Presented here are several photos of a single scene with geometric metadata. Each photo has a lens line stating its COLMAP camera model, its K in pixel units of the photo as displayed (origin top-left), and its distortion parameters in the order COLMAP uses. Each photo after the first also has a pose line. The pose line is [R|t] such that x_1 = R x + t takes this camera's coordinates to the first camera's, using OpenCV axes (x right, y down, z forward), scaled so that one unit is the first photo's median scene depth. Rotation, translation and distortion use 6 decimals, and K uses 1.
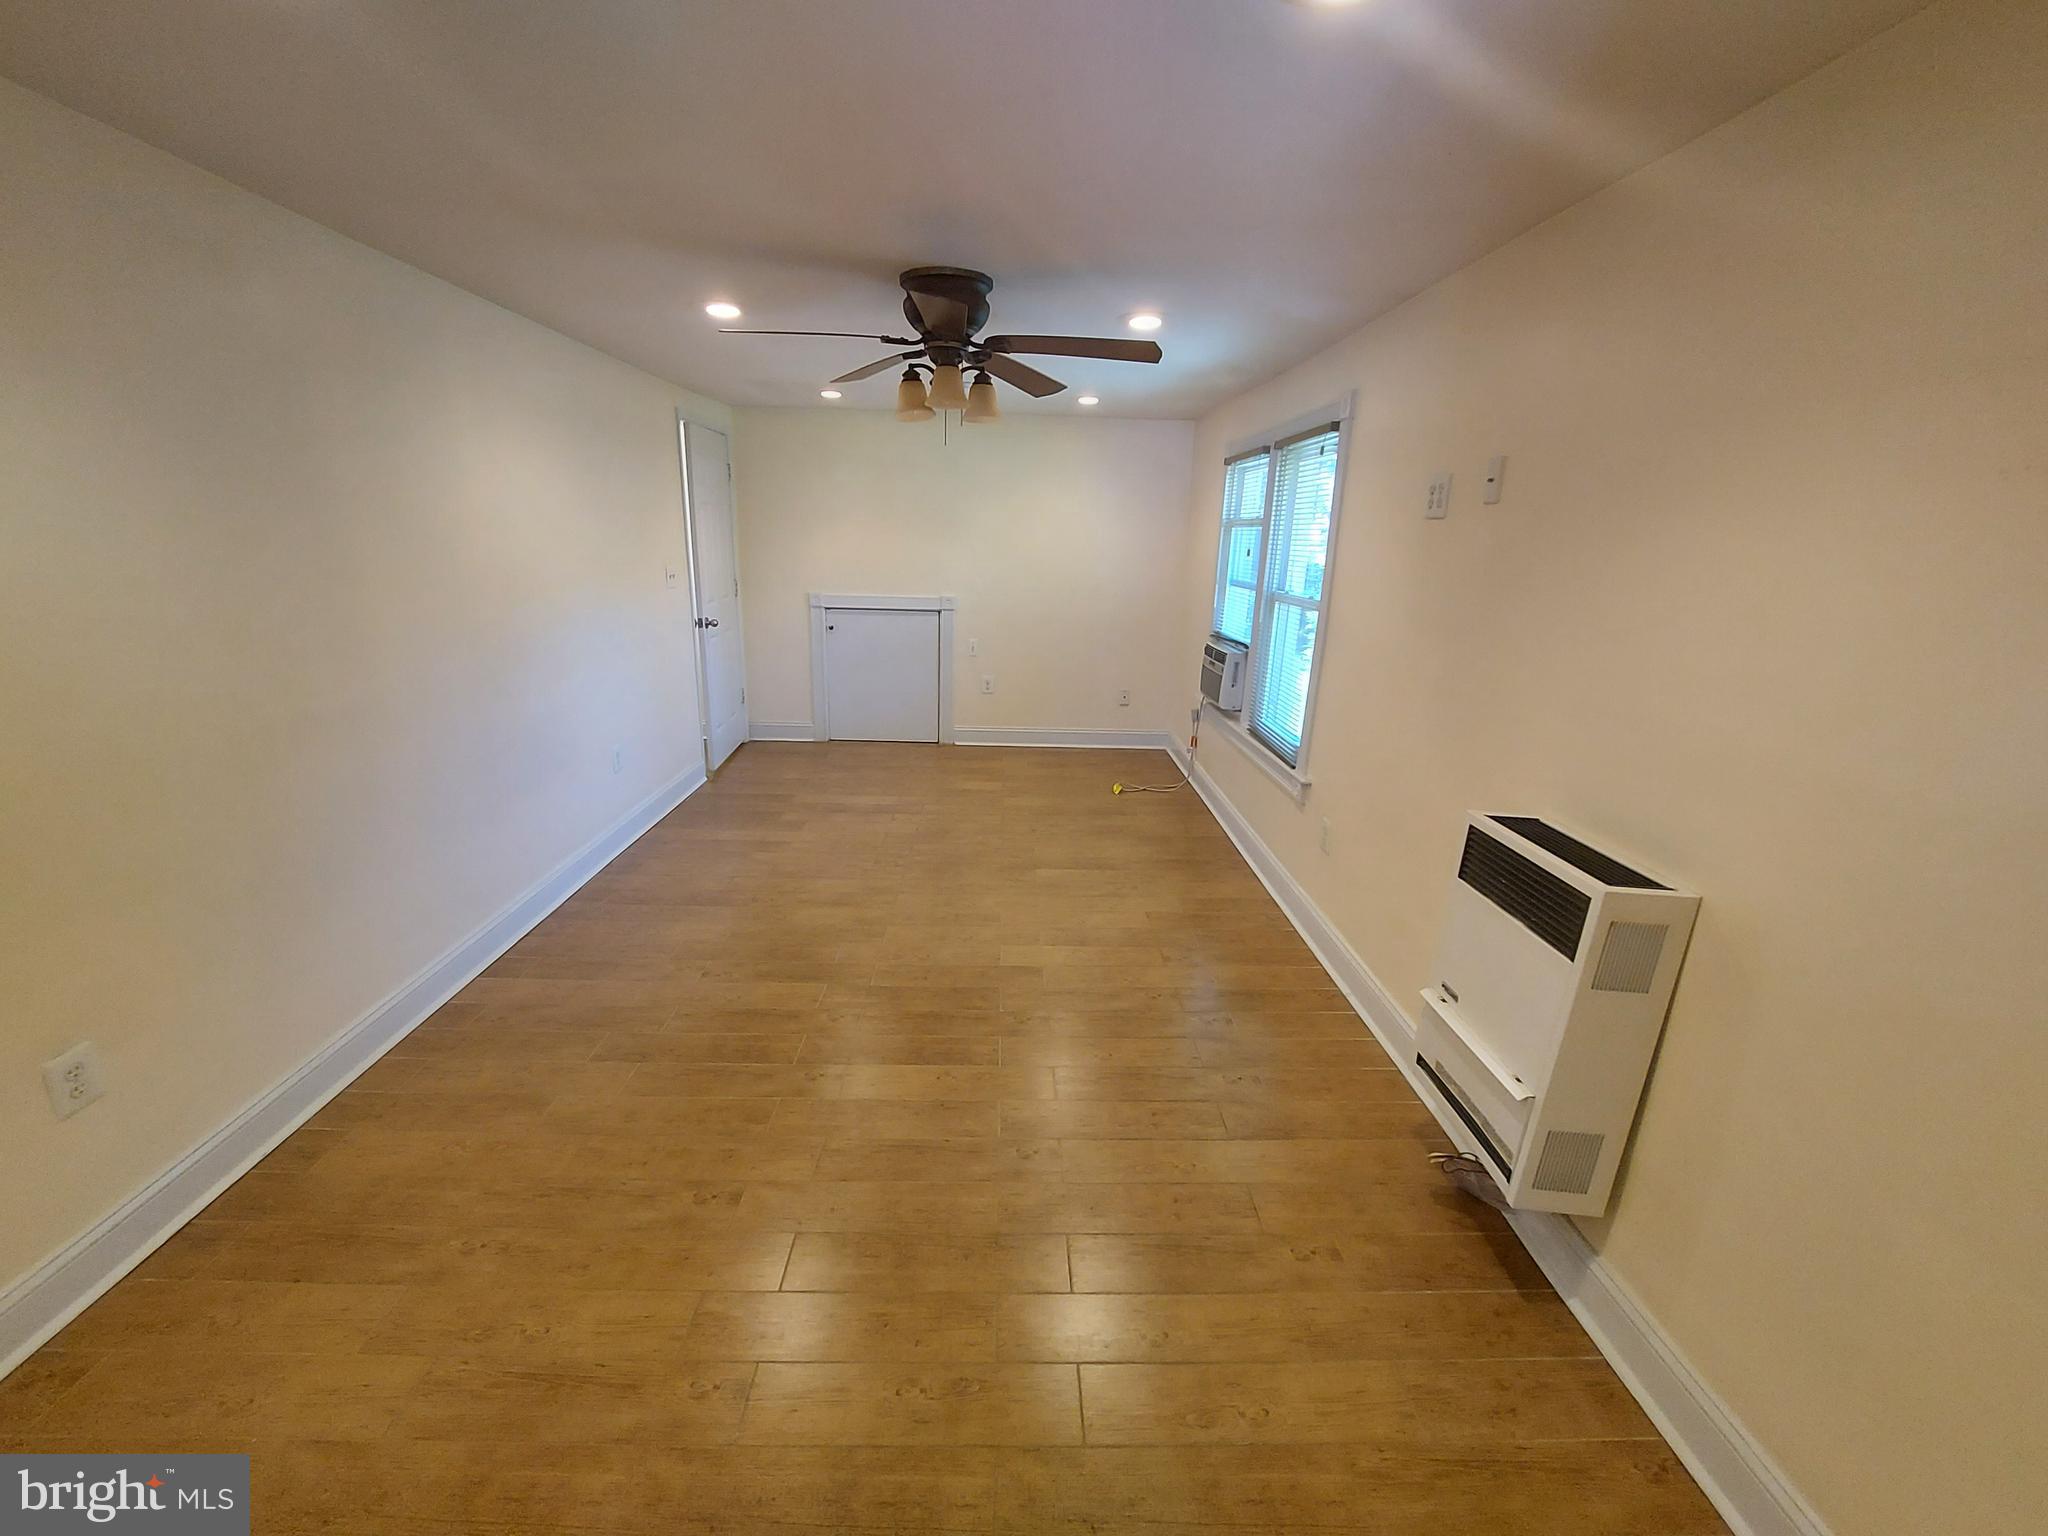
lens RADIAL K [[820.8, 0, 1027.0], [0, 820.8, 762.0], [0, 0, 1]] dist [-0.014228, 0.000382]
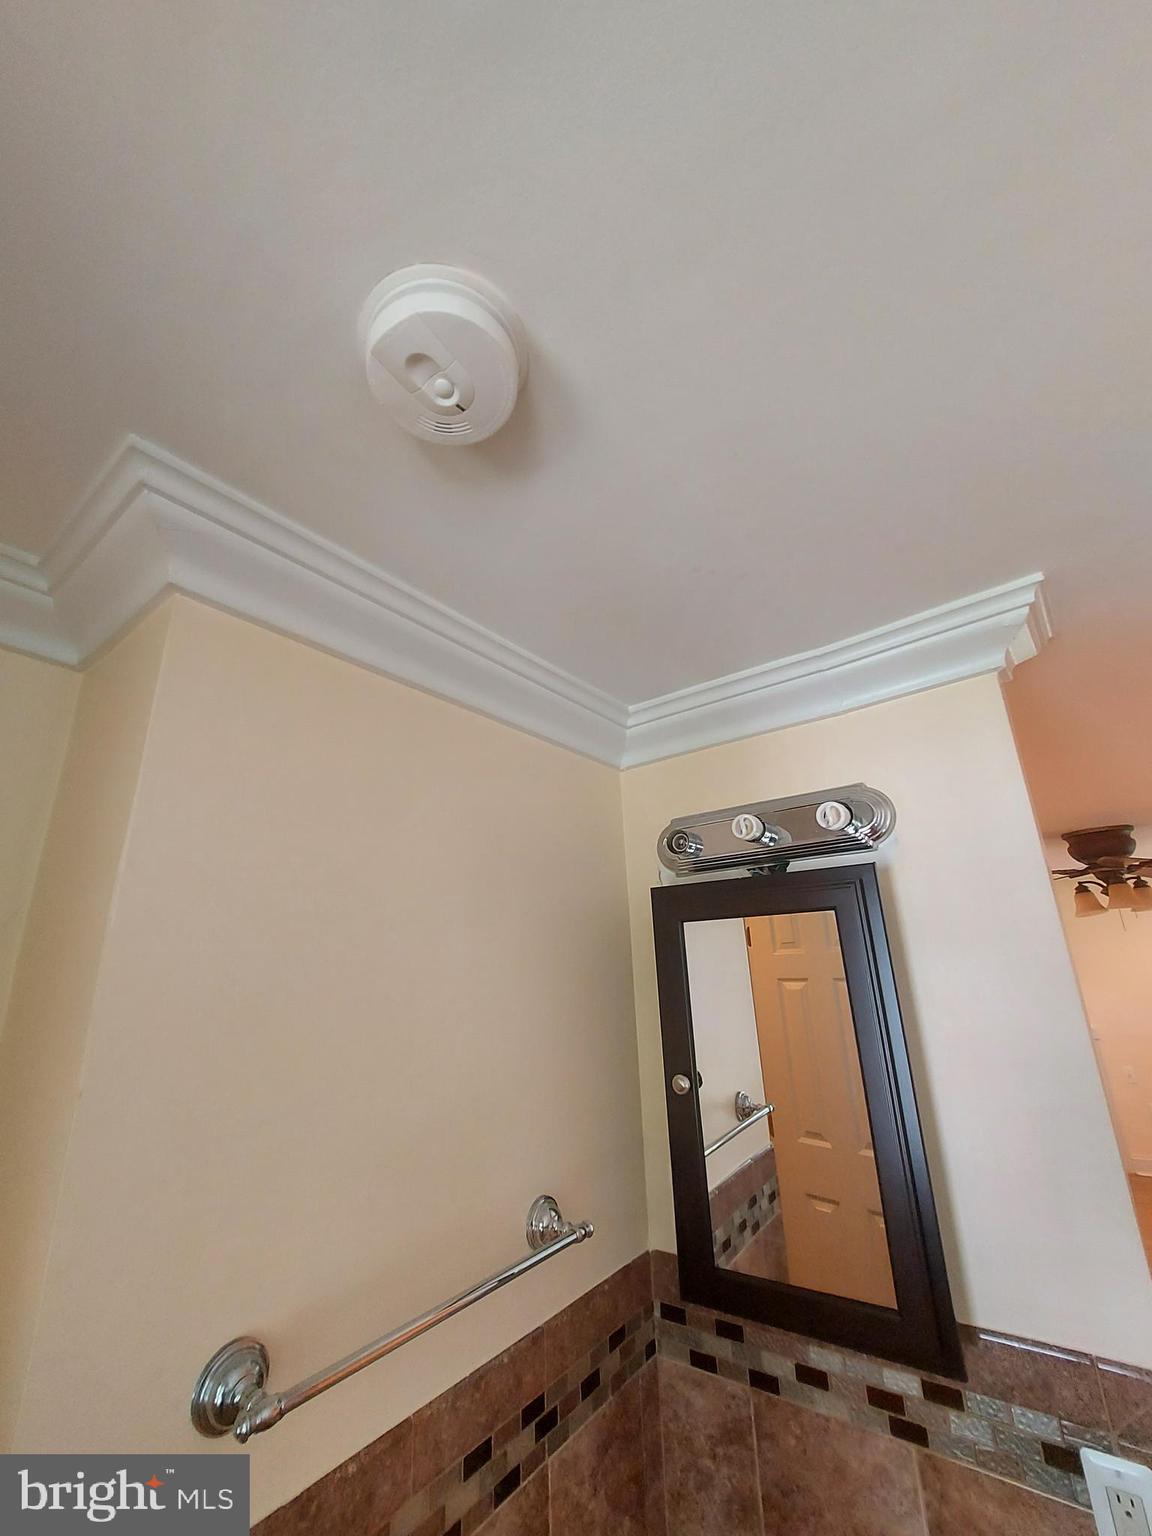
lens RADIAL K [[615.6, 0, 574.9], [0, 615.6, 763.4], [0, 0, 1]] dist [-0.014228, 0.000382]
pose [[0.780974, -0.251457, -0.571707, -0.122410], [-0.107700, 0.847437, -0.519856, 0.019483], [0.615208, 0.467567, 0.634745, -0.305864]]
